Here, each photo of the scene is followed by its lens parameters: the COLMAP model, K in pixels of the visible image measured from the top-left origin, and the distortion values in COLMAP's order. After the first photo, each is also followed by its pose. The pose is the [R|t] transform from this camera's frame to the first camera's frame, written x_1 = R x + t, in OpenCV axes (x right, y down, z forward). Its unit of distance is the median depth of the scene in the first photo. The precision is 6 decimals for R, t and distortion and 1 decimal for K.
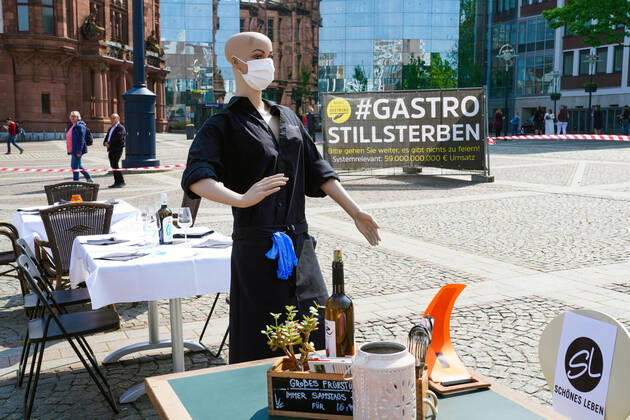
lens RADIAL K [[762.9, 0, 328.9], [0, 762.9, 196.9], [0, 0, 1]] dist [0.097344, -0.005606]
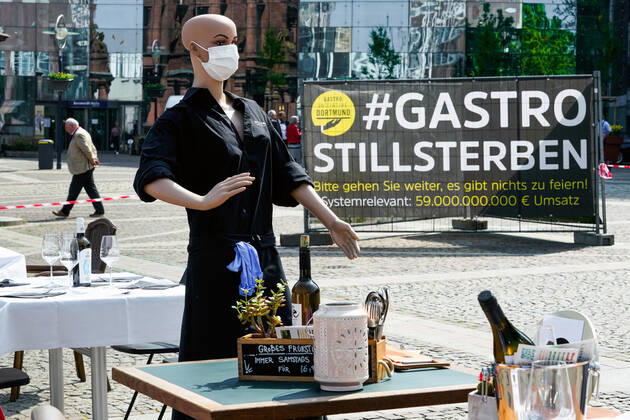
lens RADIAL K [[1541.4, 0, 315.0], [0, 1541.4, 210.0], [0, 0, 1]] dist [0.033012, 0.122313]
pose [[0.999965, 0.008065, -0.002069, 0.002947], [-0.008160, 0.998647, -0.051366, 0.014070], [0.001652, 0.051381, 0.998678, -0.108232]]
